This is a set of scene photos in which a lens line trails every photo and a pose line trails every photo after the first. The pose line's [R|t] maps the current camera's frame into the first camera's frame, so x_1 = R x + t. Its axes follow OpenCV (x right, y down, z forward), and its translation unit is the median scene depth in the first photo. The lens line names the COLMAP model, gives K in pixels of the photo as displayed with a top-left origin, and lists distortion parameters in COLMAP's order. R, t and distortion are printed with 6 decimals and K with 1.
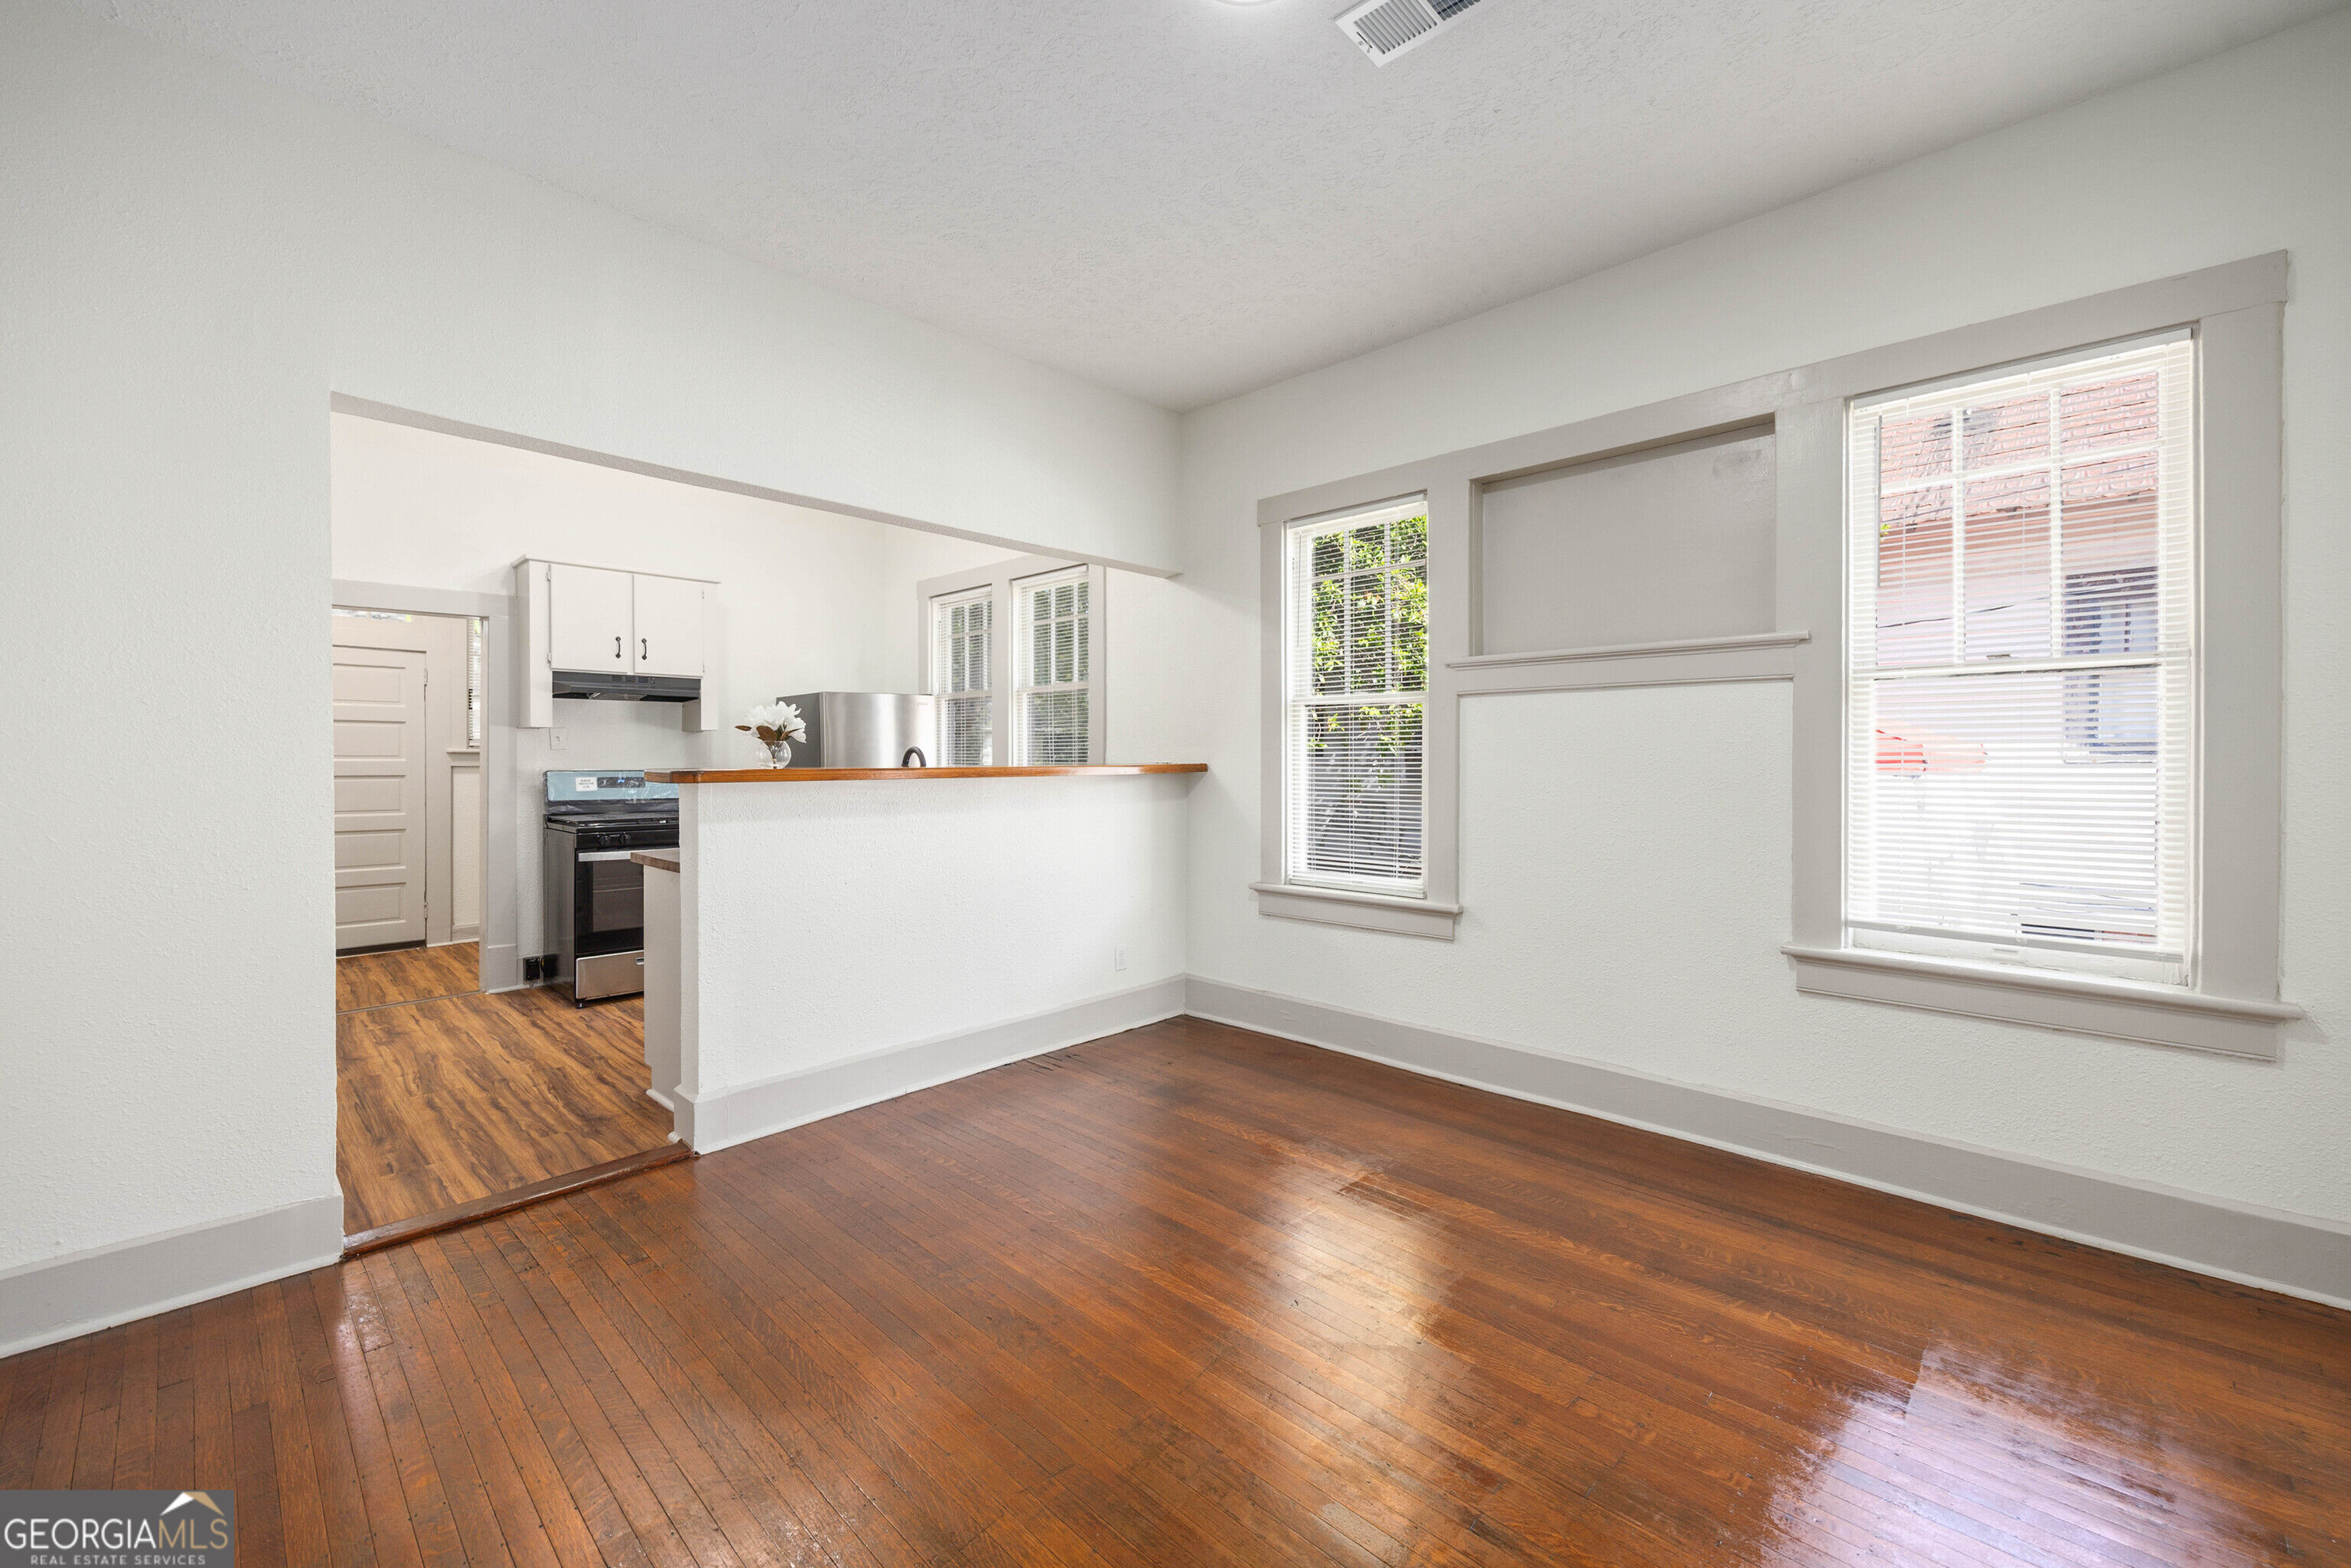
lens RADIAL K [[940.5, 0, 1146.9], [0, 940.5, 772.4], [0, 0, 1]] dist [-0.001656, 0.000123]
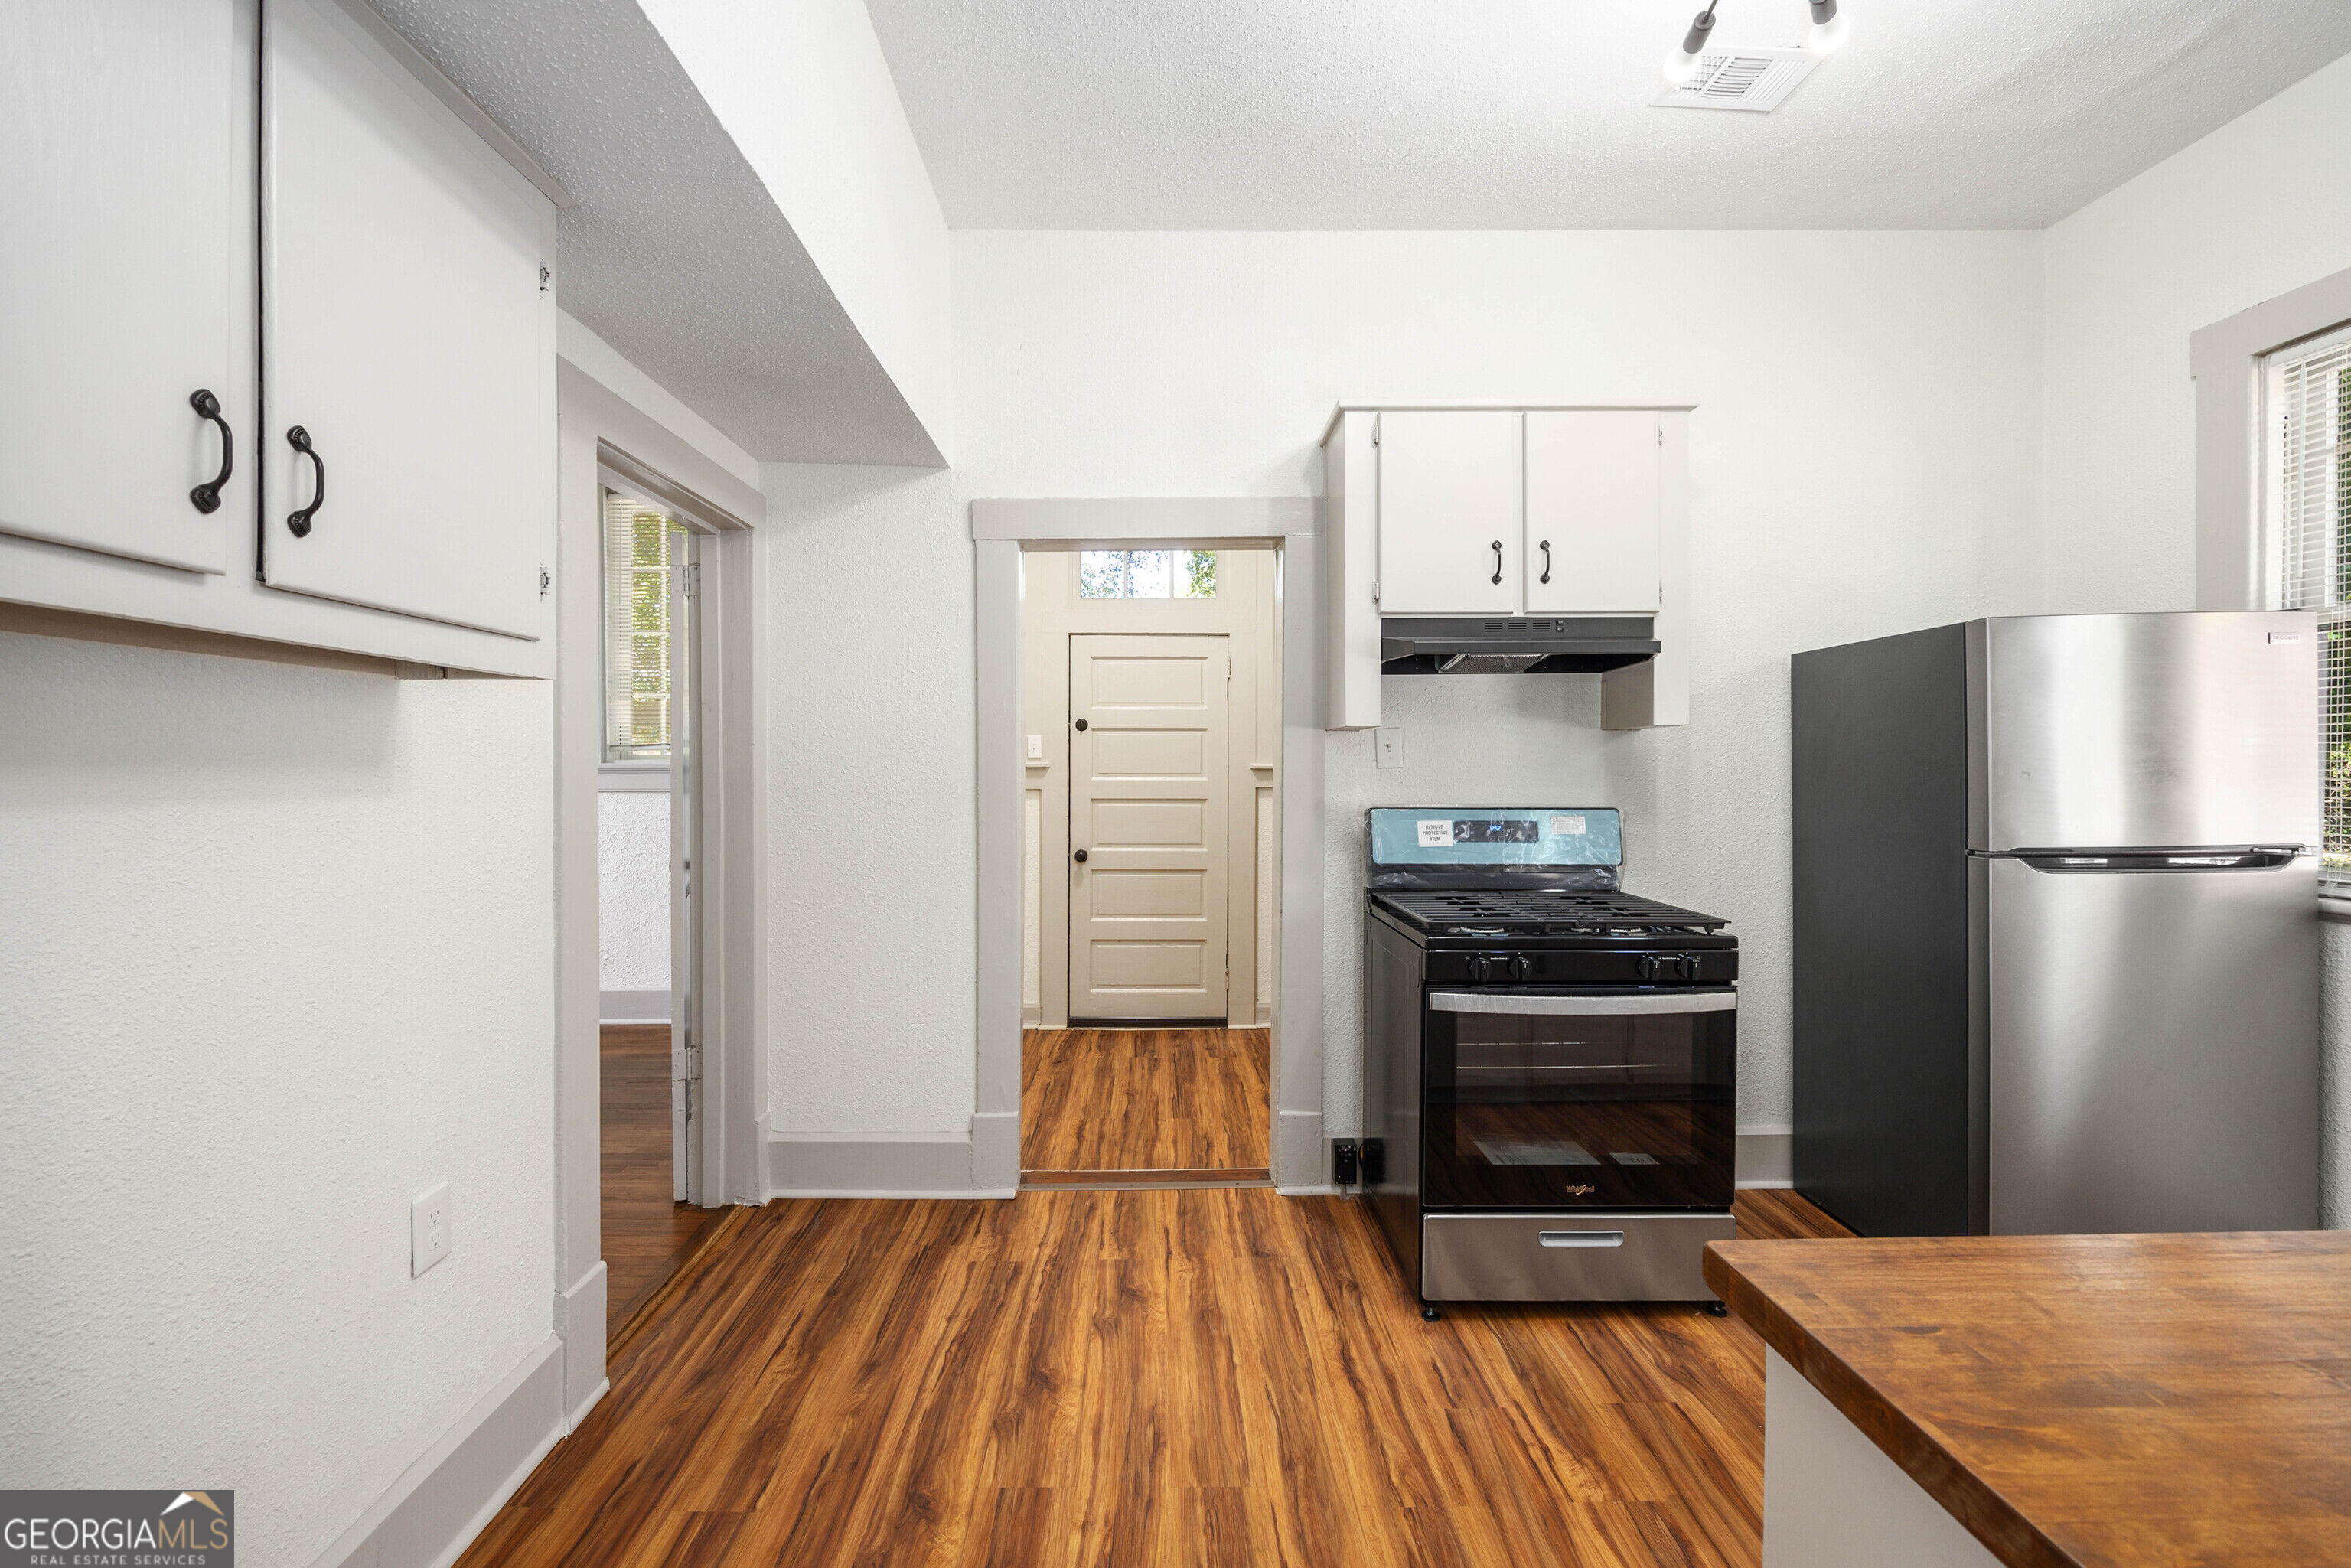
lens RADIAL K [[940.5, 0, 1146.9], [0, 940.5, 772.4], [0, 0, 1]] dist [-0.001656, 0.000123]
pose [[0.699905, 0.003013, -0.714229, -0.337832], [-0.007541, 0.999967, -0.003172, -0.019004], [0.714196, 0.007606, 0.699905, 0.522638]]
